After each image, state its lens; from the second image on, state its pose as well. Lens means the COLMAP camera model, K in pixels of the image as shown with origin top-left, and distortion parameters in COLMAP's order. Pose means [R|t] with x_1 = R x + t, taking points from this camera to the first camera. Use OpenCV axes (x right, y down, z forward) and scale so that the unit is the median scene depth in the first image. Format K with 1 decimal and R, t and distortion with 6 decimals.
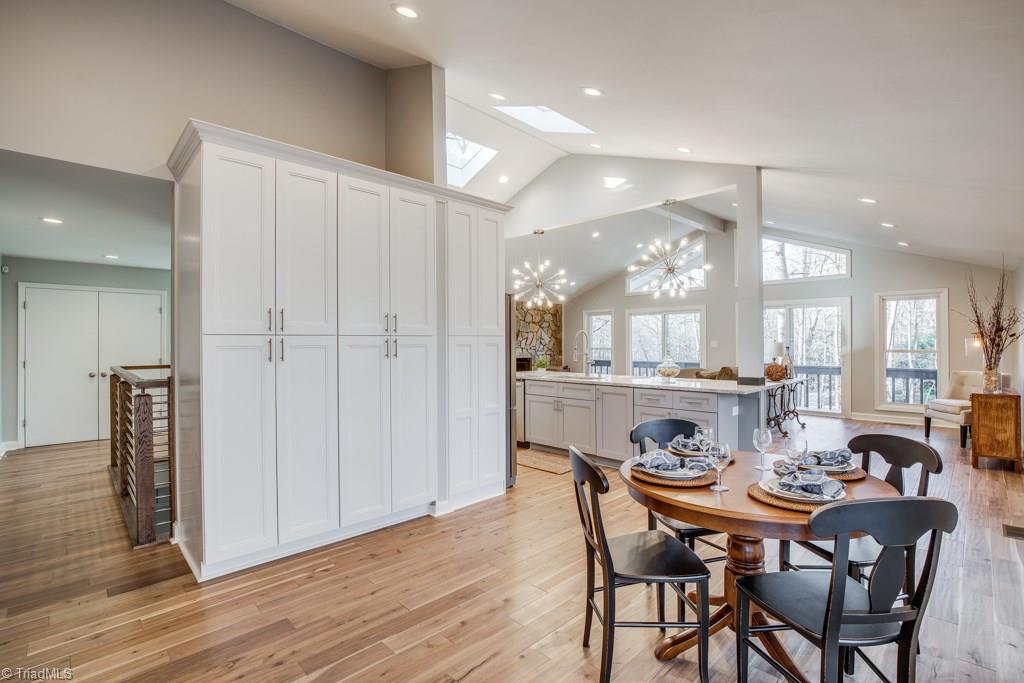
lens RADIAL K [[468.3, 0, 516.2], [0, 468.3, 341.2], [0, 0, 1]] dist [-0.032340, 0.005033]
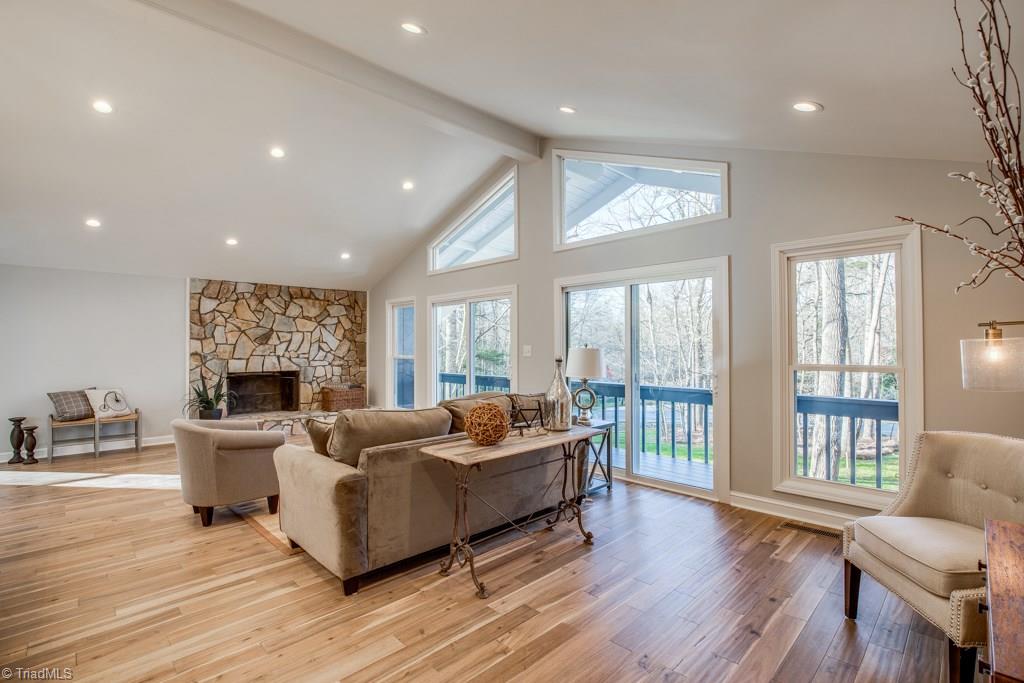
lens RADIAL K [[468.3, 0, 515.0], [0, 468.3, 340.9], [0, 0, 1]] dist [-0.032340, 0.005033]
pose [[0.999998, 0.001928, 0.000923, 0.478901], [-0.001918, 0.999938, -0.010979, 0.000144], [-0.000944, 0.010977, 0.999939, 0.484644]]
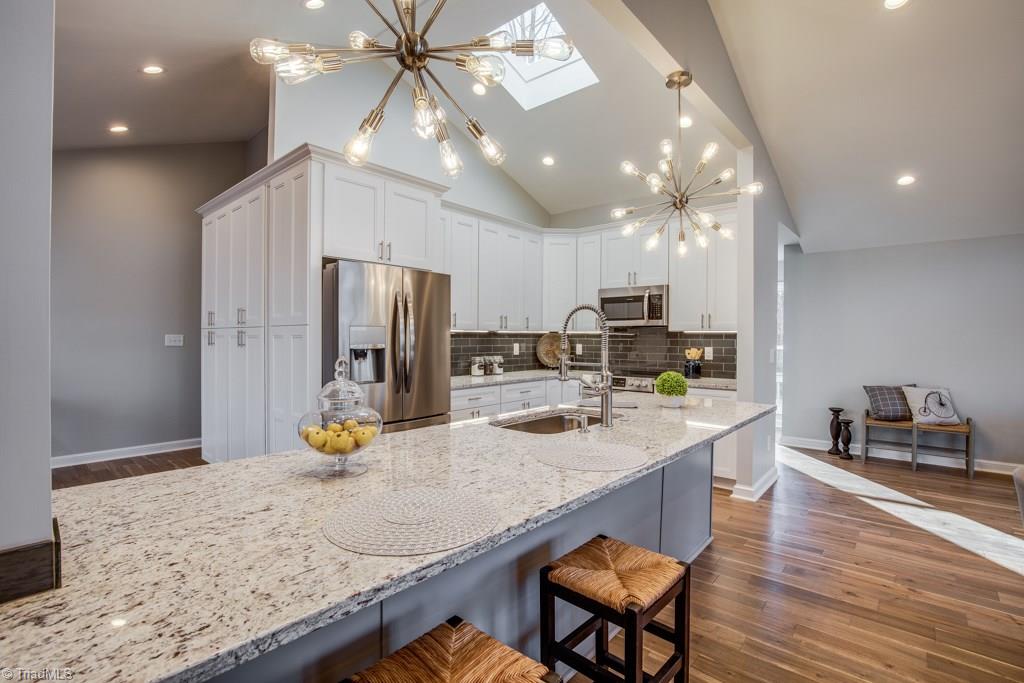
lens RADIAL K [[468.3, 0, 519.5], [0, 468.3, 341.0], [0, 0, 1]] dist [-0.032340, 0.005033]
pose [[0.082146, 0.016414, -0.996485, 0.369441], [-0.001145, 0.999865, 0.016375, 0.001191], [0.996620, -0.000204, 0.082154, 0.642978]]
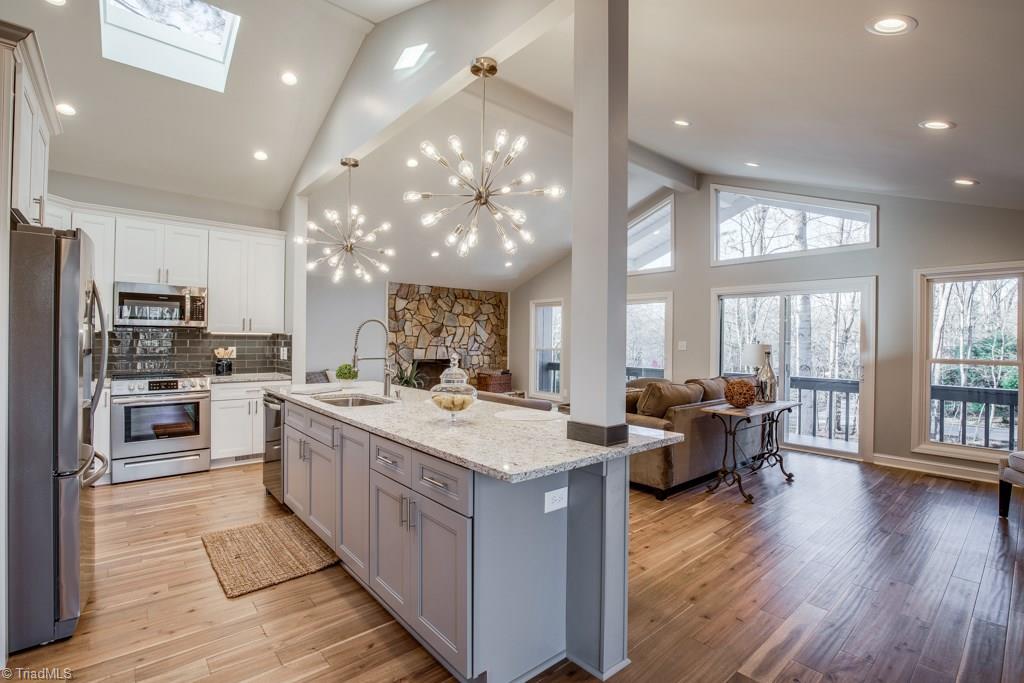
lens RADIAL K [[468.3, 0, 516.0], [0, 468.3, 341.1], [0, 0, 1]] dist [-0.032340, 0.005033]
pose [[0.997914, 0.016582, -0.062398, 0.248382], [-0.016346, 0.999857, 0.004291, 0.000425], [0.062461, -0.003262, 0.998042, 0.304904]]
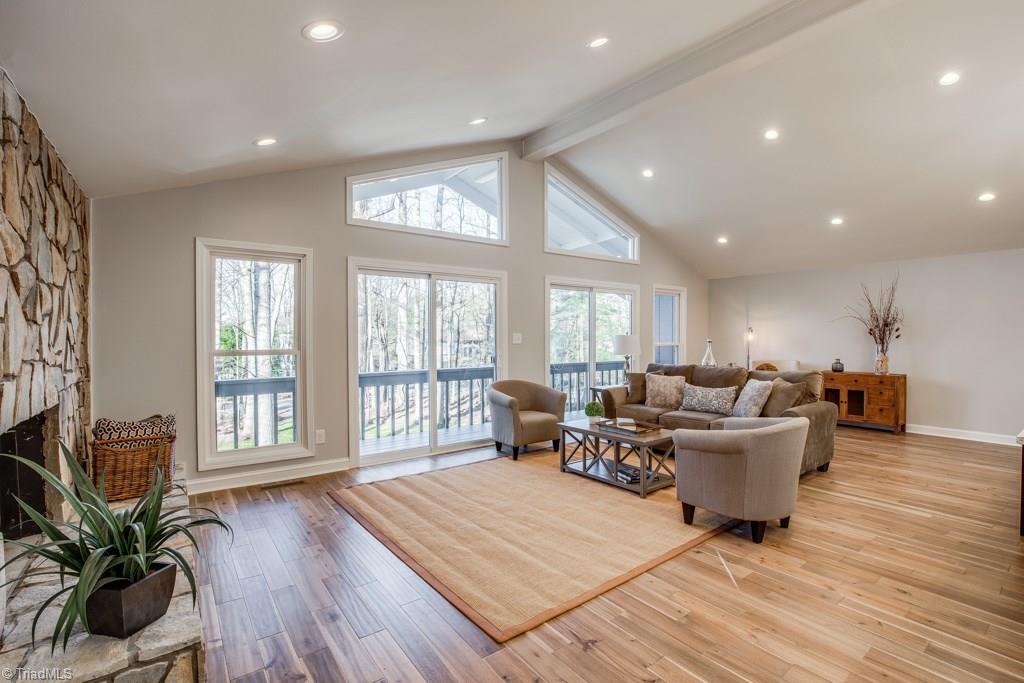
lens RADIAL K [[468.3, 0, 505.6], [0, 468.3, 339.8], [0, 0, 1]] dist [-0.032340, 0.005033]
pose [[0.135173, -0.006015, 0.990804, -0.218352], [-0.007940, 0.999943, 0.007154, 0.005335], [-0.990790, -0.008834, 0.135118, 1.087851]]
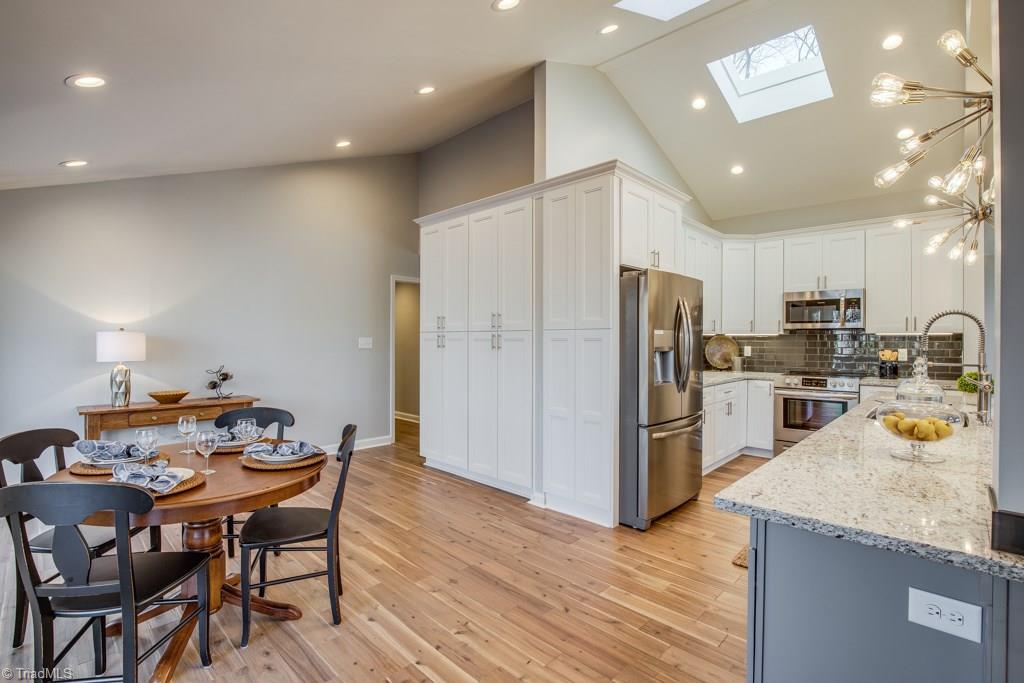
lens RADIAL K [[468.3, 0, 520.0], [0, 468.3, 341.2], [0, 0, 1]] dist [-0.032340, 0.005033]
pose [[0.035048, 0.012271, -0.999310, 0.382219], [0.001868, 0.999922, 0.012344, 0.000079], [0.999384, -0.002300, 0.035023, 0.414768]]
